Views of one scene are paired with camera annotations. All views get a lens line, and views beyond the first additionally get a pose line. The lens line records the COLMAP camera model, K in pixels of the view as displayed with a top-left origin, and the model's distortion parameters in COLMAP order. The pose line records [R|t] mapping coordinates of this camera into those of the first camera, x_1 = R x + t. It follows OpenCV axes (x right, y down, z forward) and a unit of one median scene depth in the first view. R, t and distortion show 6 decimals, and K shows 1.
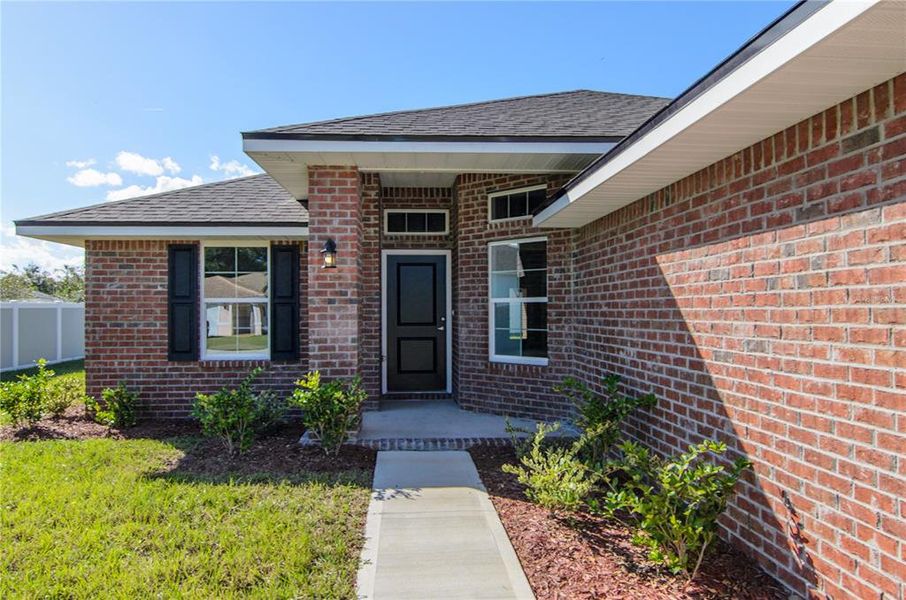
lens RADIAL K [[593.2, 0, 475.4], [0, 593.2, 302.6], [0, 0, 1]] dist [-0.002849, -0.000195]
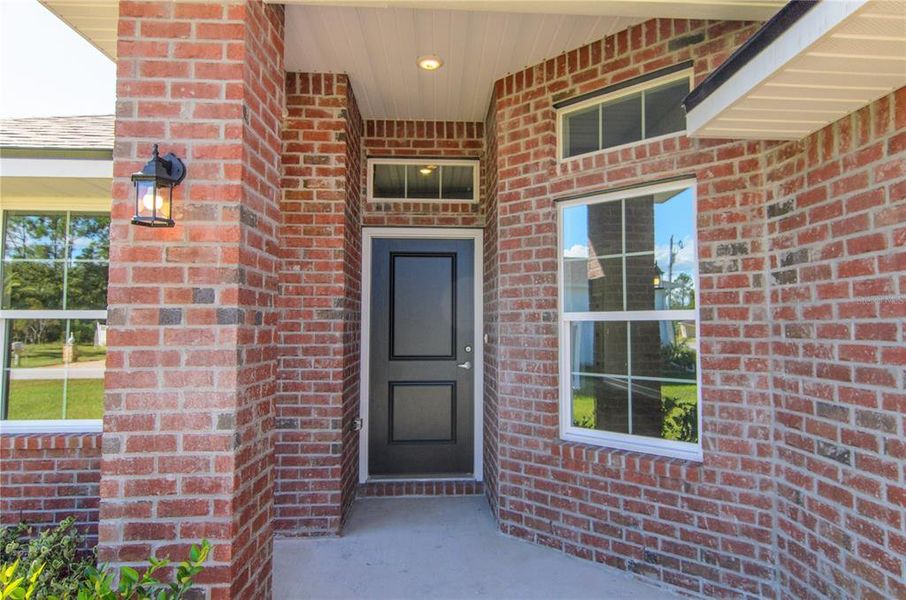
lens RADIAL K [[515.7, 0, 474.8], [0, 515.7, 303.6], [0, 0, 1]] dist [-0.000838, 0.000086]
pose [[0.998888, 0.002936, -0.047055, -0.027931], [-0.004438, 0.999483, -0.031853, -0.000551], [0.046937, 0.032026, 0.998384, 0.562101]]
